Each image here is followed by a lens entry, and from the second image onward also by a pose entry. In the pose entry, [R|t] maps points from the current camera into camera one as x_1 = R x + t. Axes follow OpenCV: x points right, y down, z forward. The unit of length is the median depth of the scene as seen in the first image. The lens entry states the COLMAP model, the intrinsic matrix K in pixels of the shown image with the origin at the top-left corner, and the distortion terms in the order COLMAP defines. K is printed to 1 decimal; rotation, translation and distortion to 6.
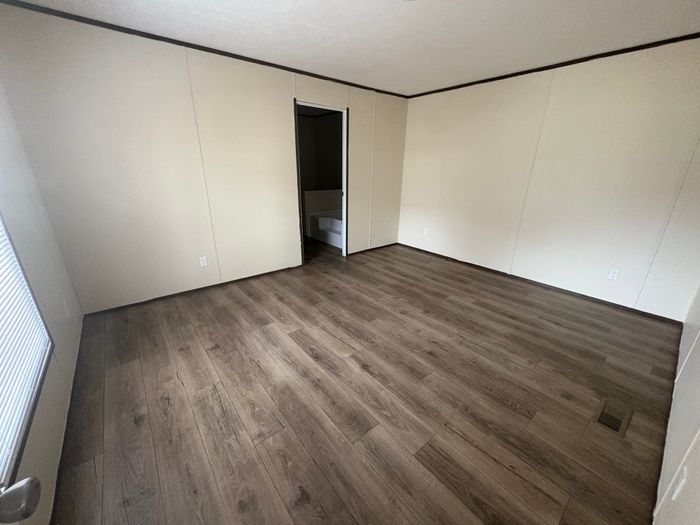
lens RADIAL K [[280.8, 0, 350.0], [0, 280.8, 262.5], [0, 0, 1]] dist [-0.000479, -0.000041]
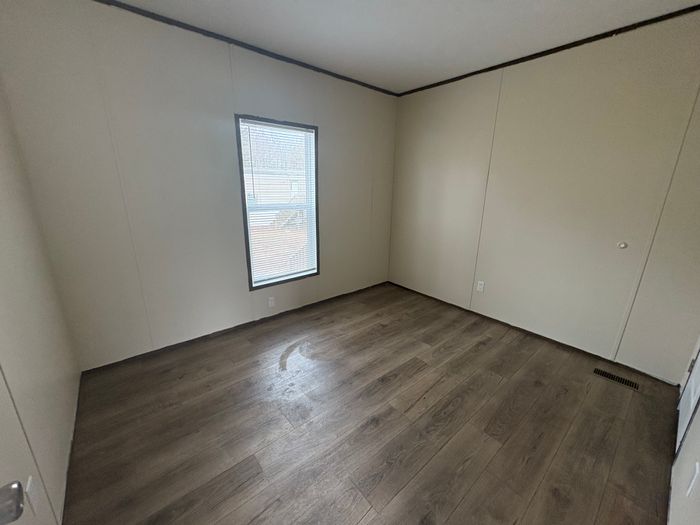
lens RADIAL K [[281.0, 0, 349.8], [0, 281.0, 253.3], [0, 0, 1]] dist [0.002452, 0.000147]
pose [[0.015998, 0.222414, -0.974821, 0.634644], [-0.348765, 0.914954, 0.203031, -0.187196], [0.937074, 0.336736, 0.092207, 0.581569]]
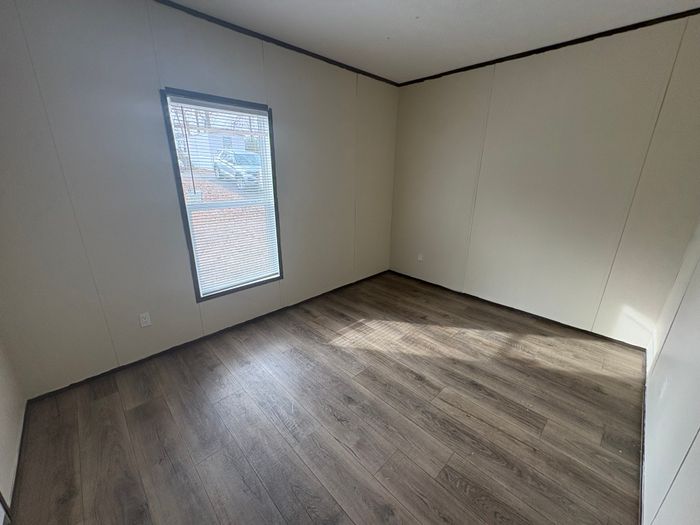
lens RADIAL K [[280.8, 0, 350.0], [0, 280.8, 262.5], [0, 0, 1]] dist [-0.000479, -0.000041]
pose [[-0.995913, 0.004126, -0.090219, 0.328768], [-0.051290, 0.796385, 0.602611, -0.452364], [0.074335, 0.604775, -0.792919, 1.284722]]
